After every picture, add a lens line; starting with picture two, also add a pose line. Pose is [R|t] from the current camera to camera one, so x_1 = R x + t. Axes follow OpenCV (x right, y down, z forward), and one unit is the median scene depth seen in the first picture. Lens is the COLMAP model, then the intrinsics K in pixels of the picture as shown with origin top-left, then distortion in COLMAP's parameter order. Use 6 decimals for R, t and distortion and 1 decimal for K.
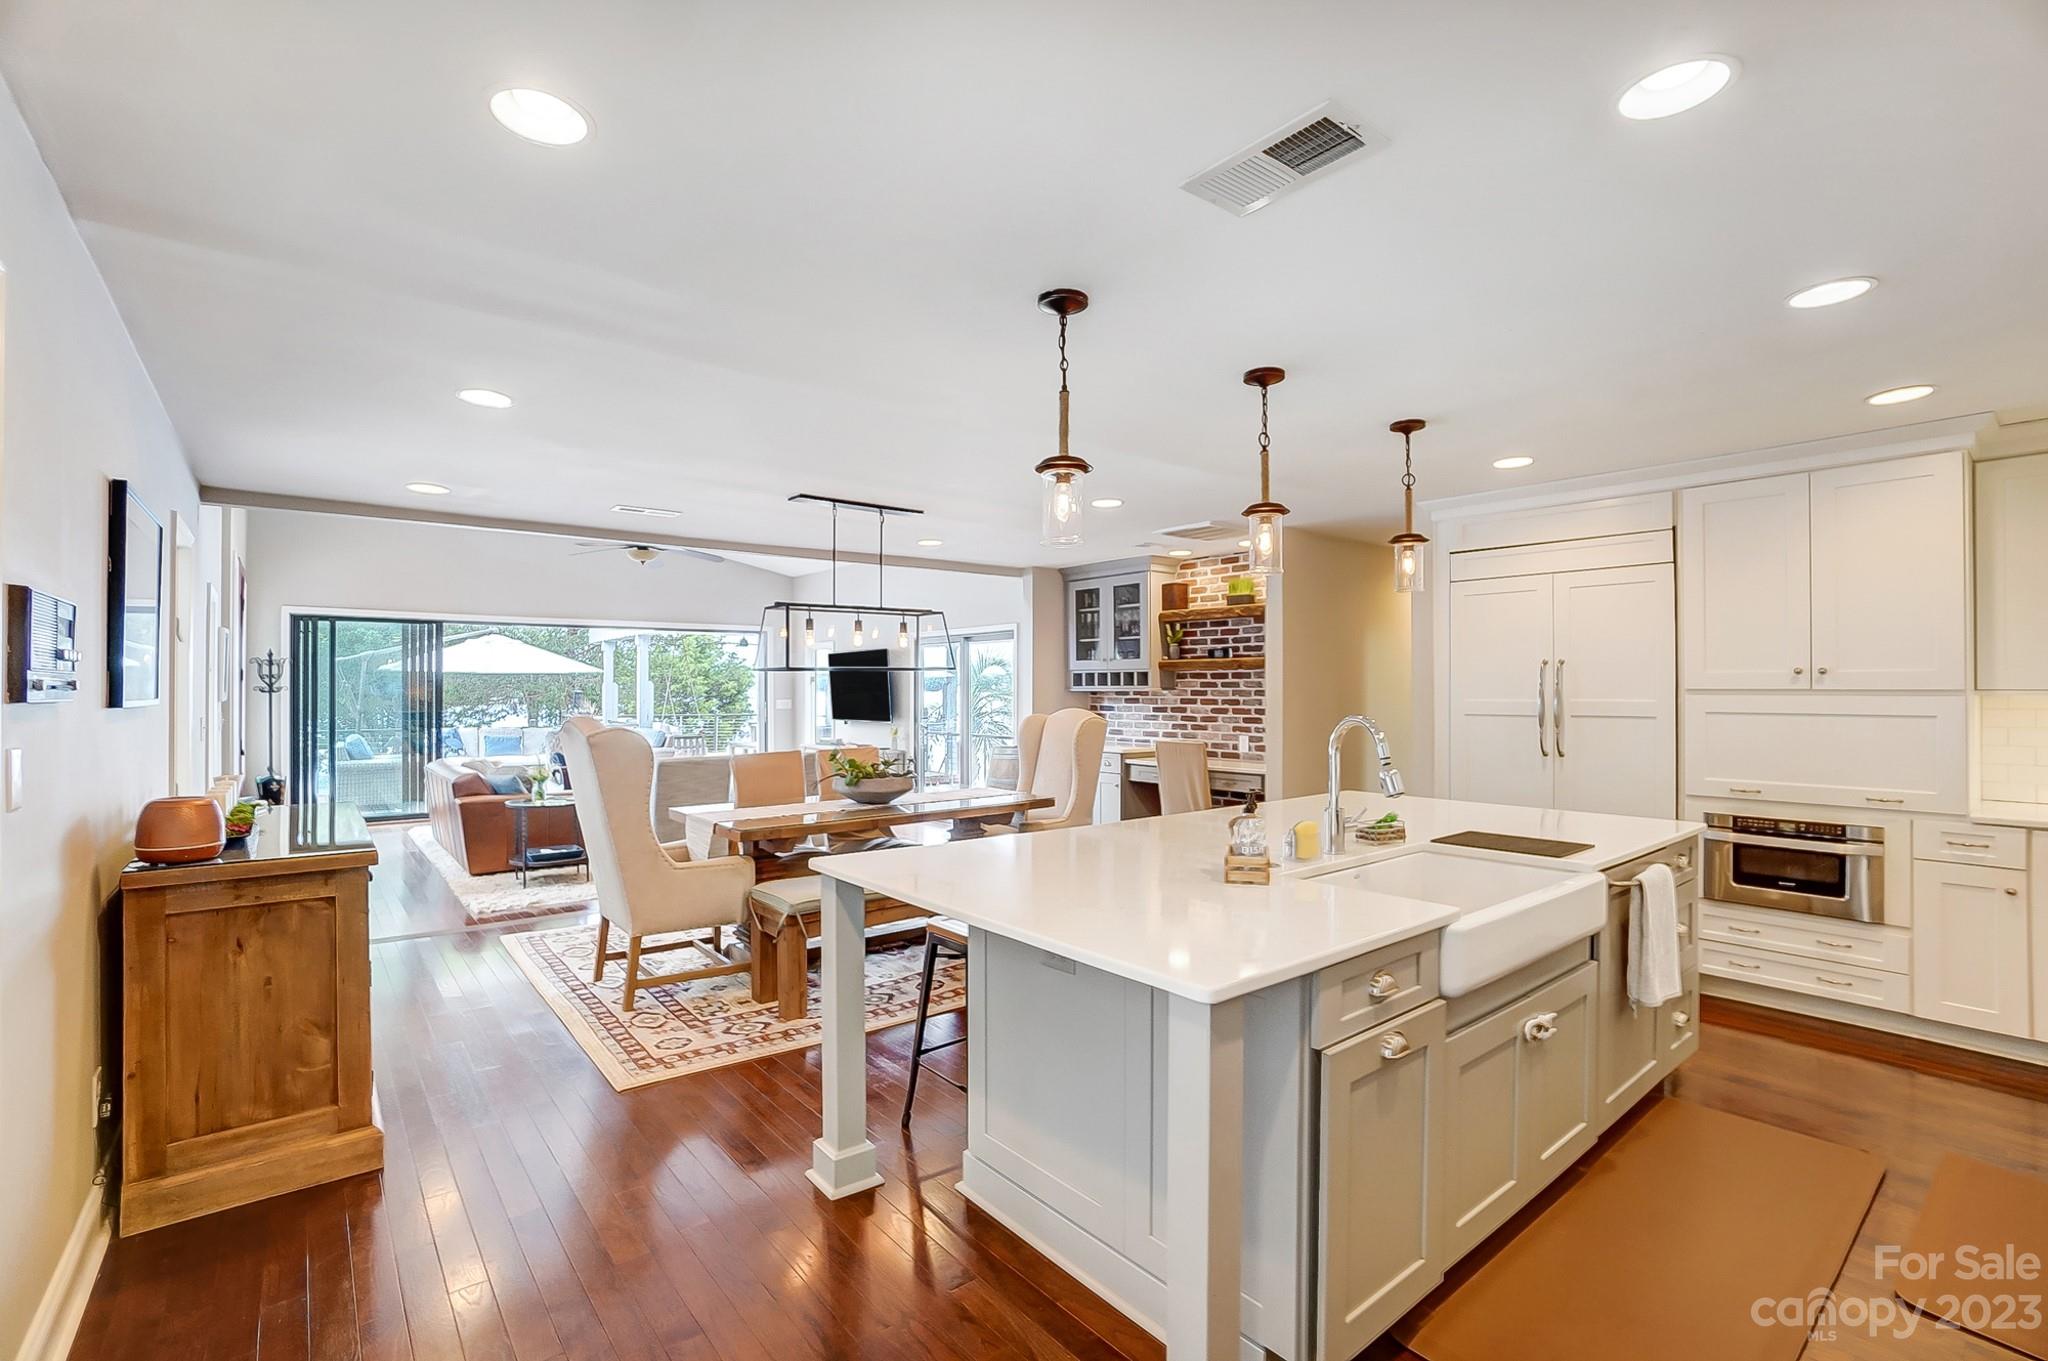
lens RADIAL K [[894.7, 0, 995.9], [0, 894.7, 685.2], [0, 0, 1]] dist [-0.029043, 0.000039]
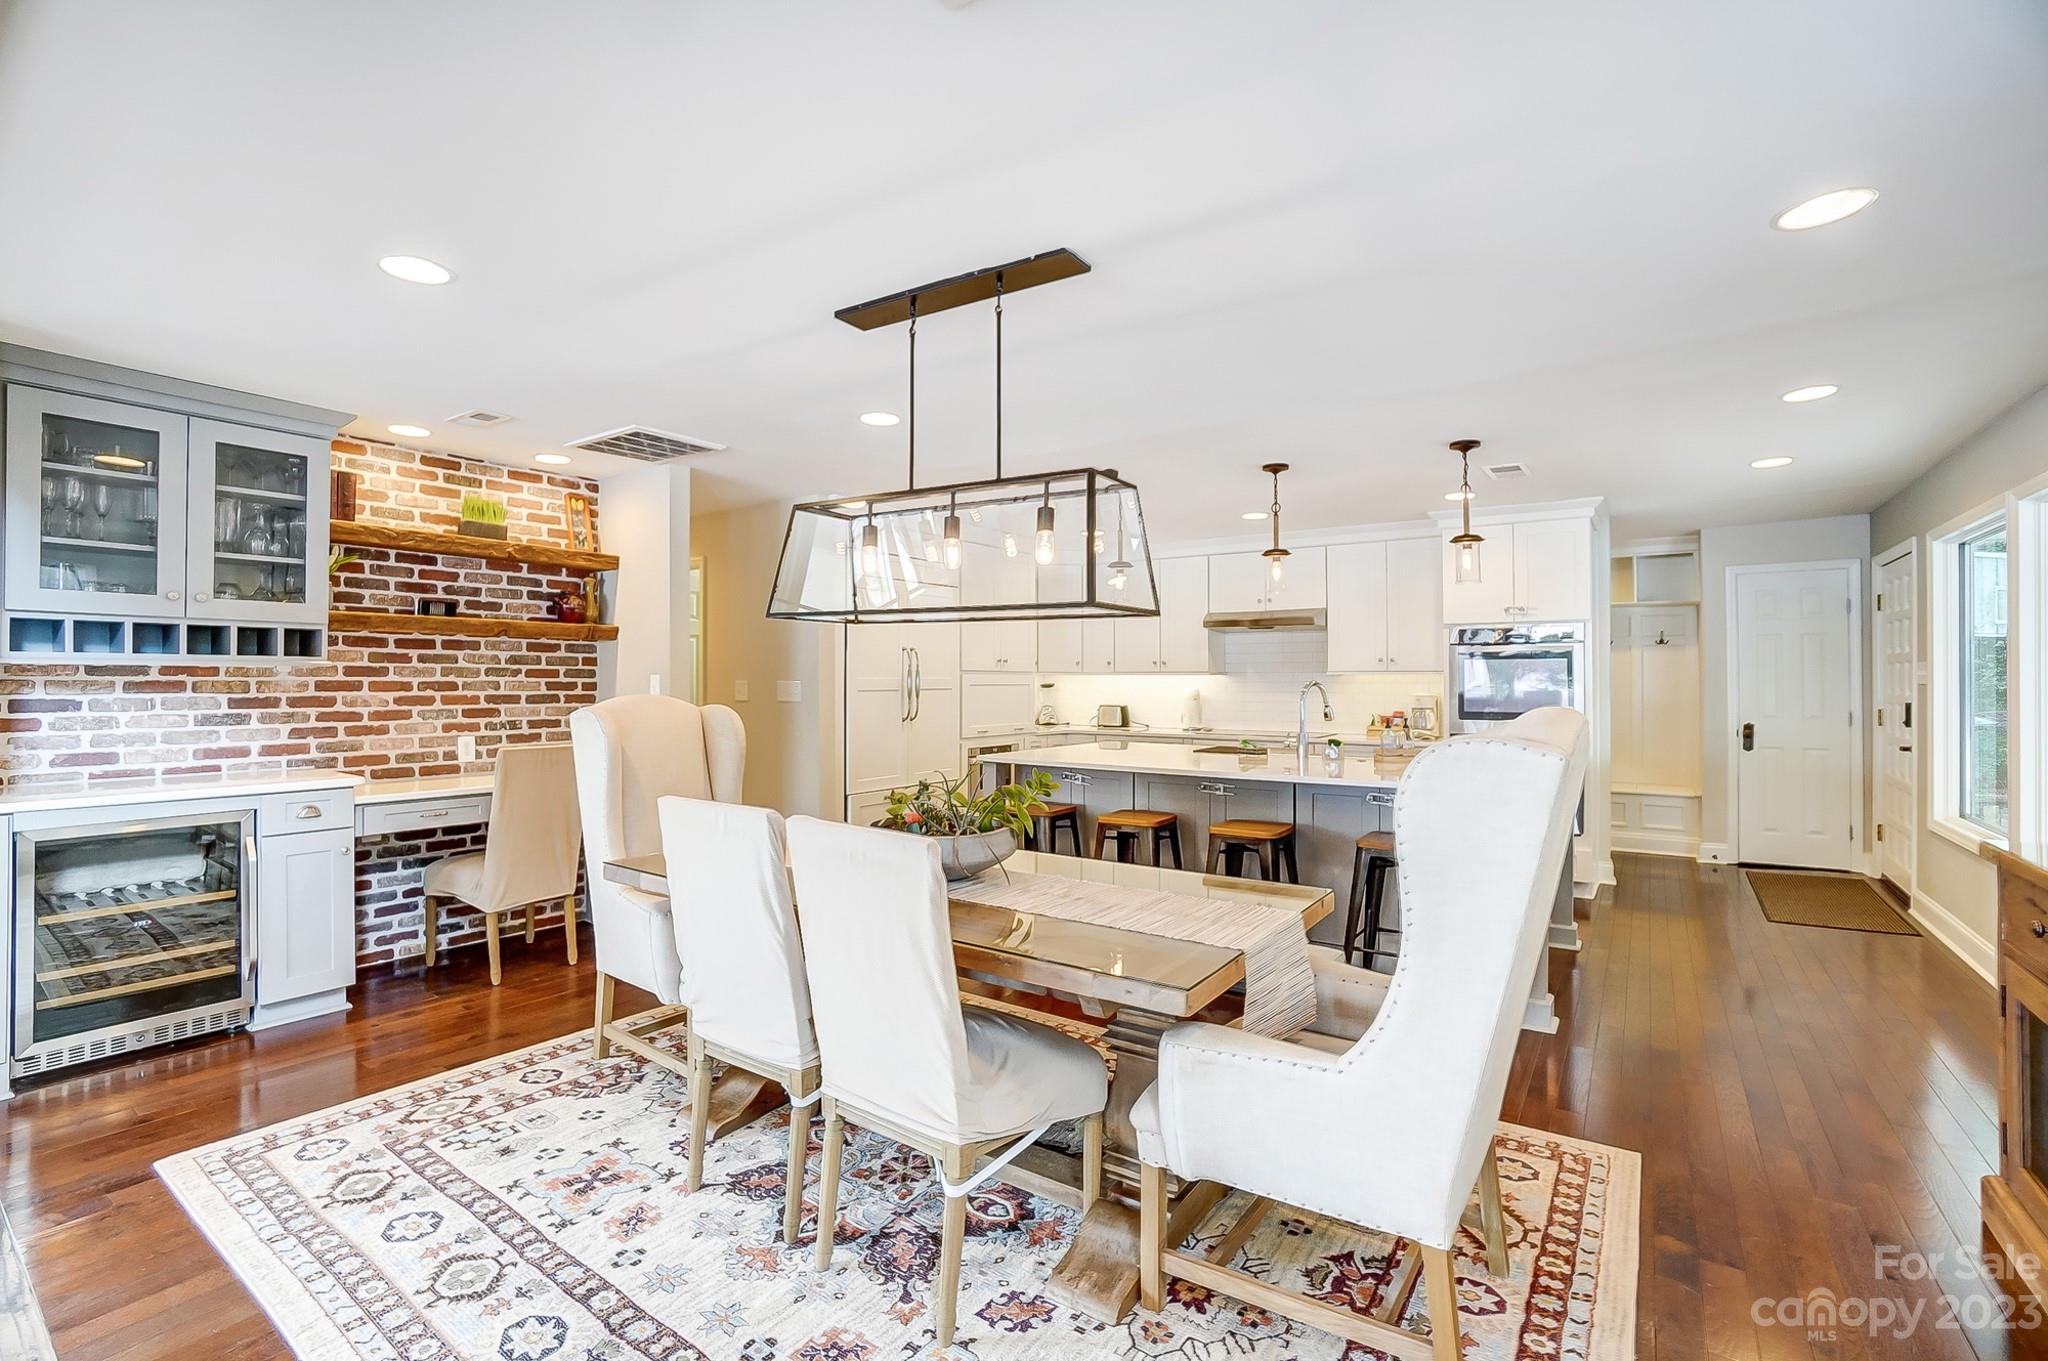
lens RADIAL K [[914.7, 0, 1024.2], [0, 914.7, 675.8], [0, 0, 1]] dist [-0.058331, 0.022258]
pose [[-0.287818, 0.006305, 0.957664, -0.466372], [-0.003236, 0.999966, -0.007556, 0.015138], [-0.957680, -0.005274, -0.287788, 0.784709]]
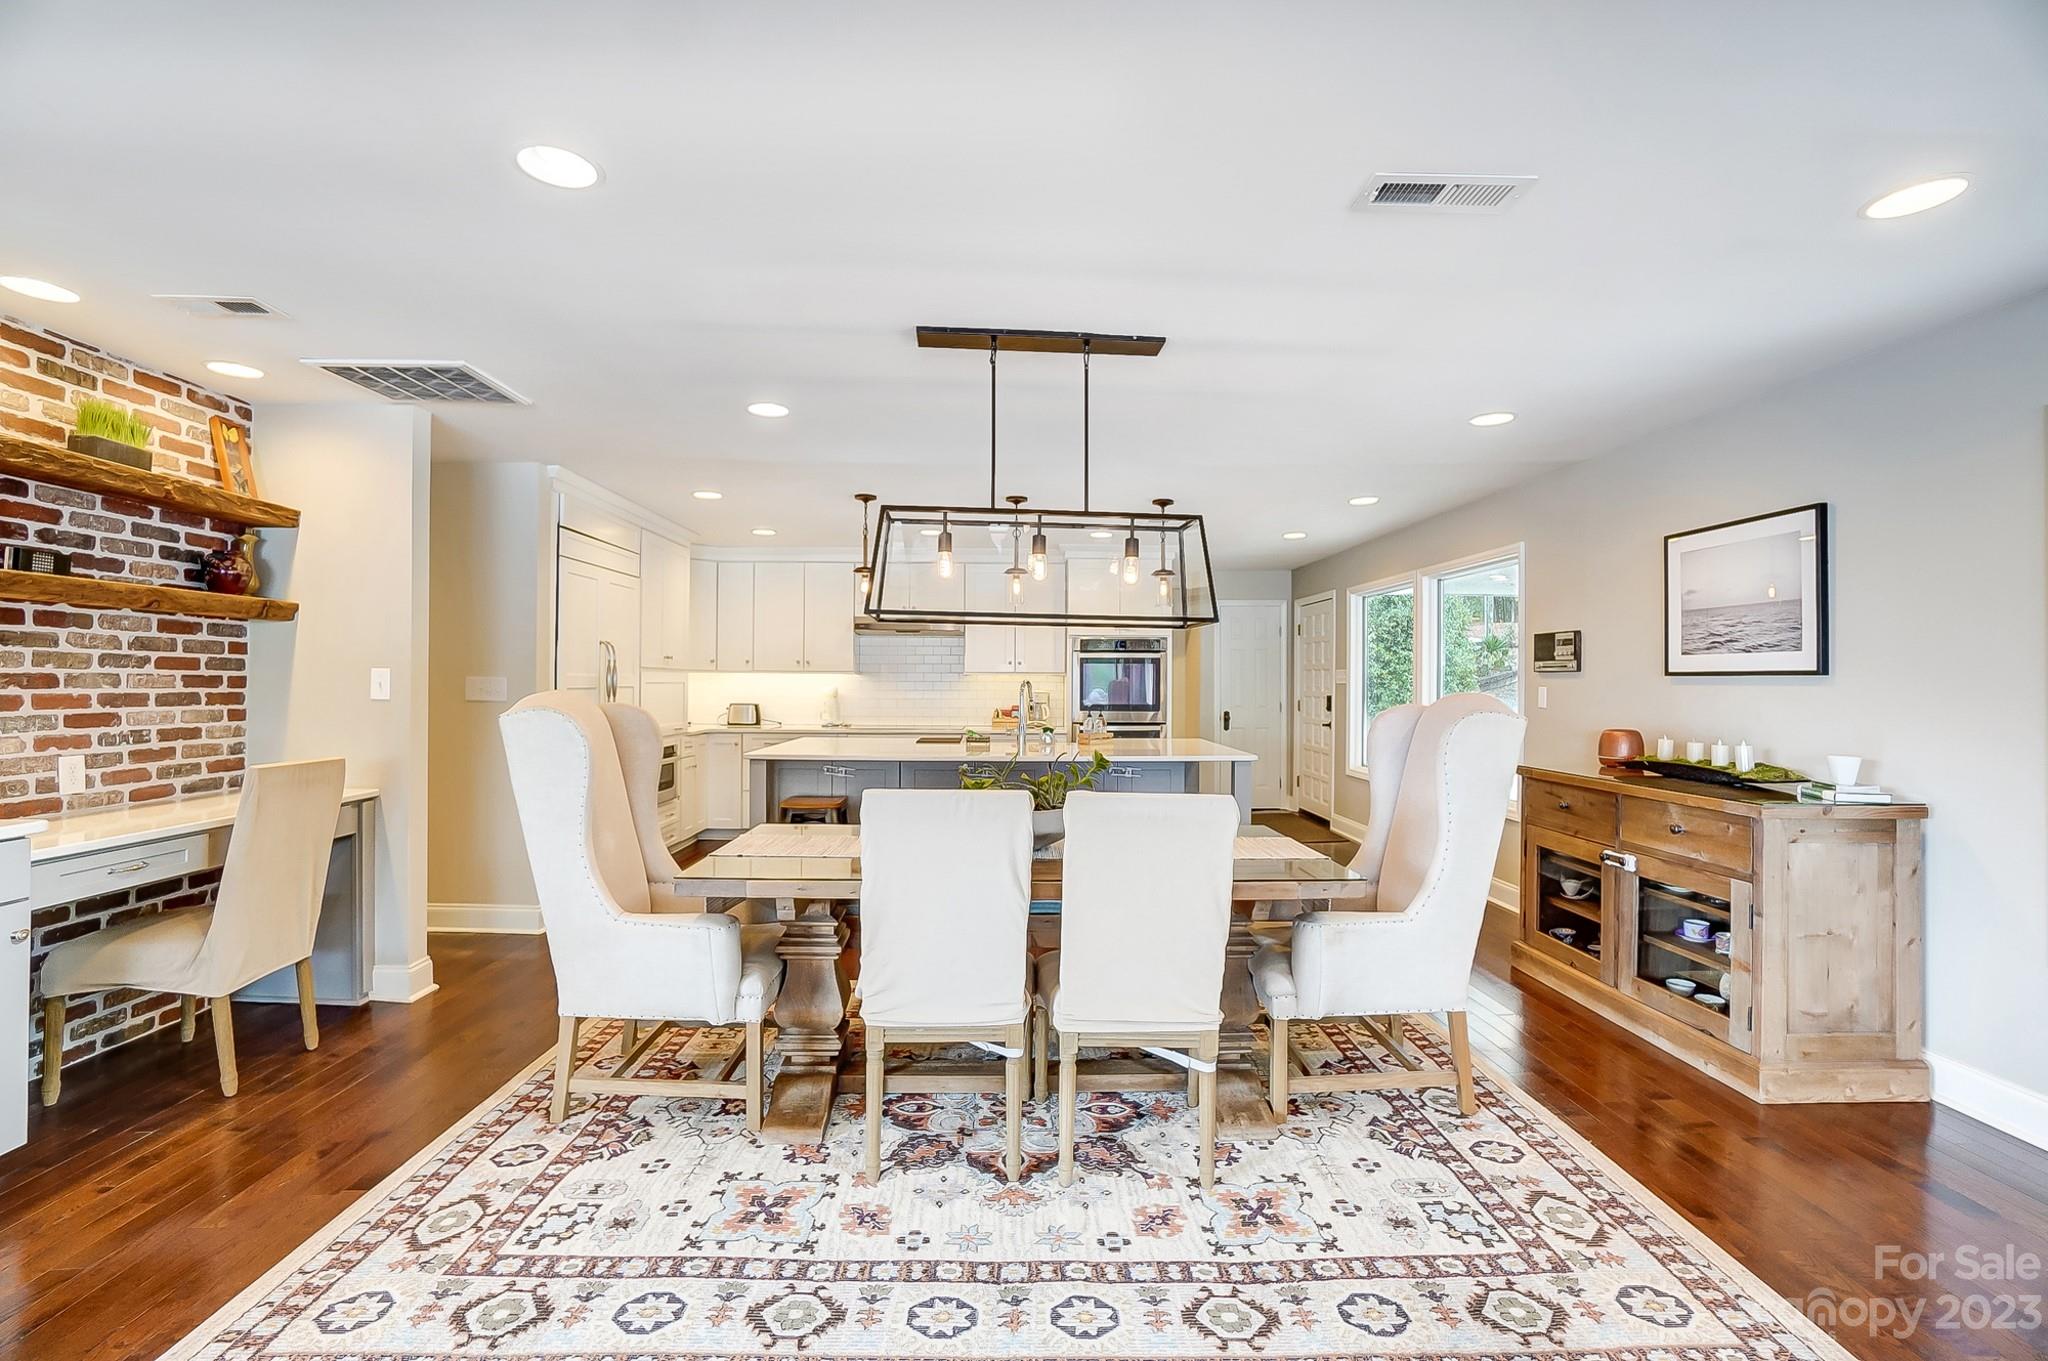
lens RADIAL K [[903.6, 0, 1019.8], [0, 903.6, 674.5], [0, 0, 1]] dist [-0.058396, 0.022086]
pose [[-0.802990, 0.002259, 0.595988, -0.350940], [-0.005849, 0.999915, -0.011670, 0.018196], [-0.595963, -0.012857, -0.802909, 1.049891]]
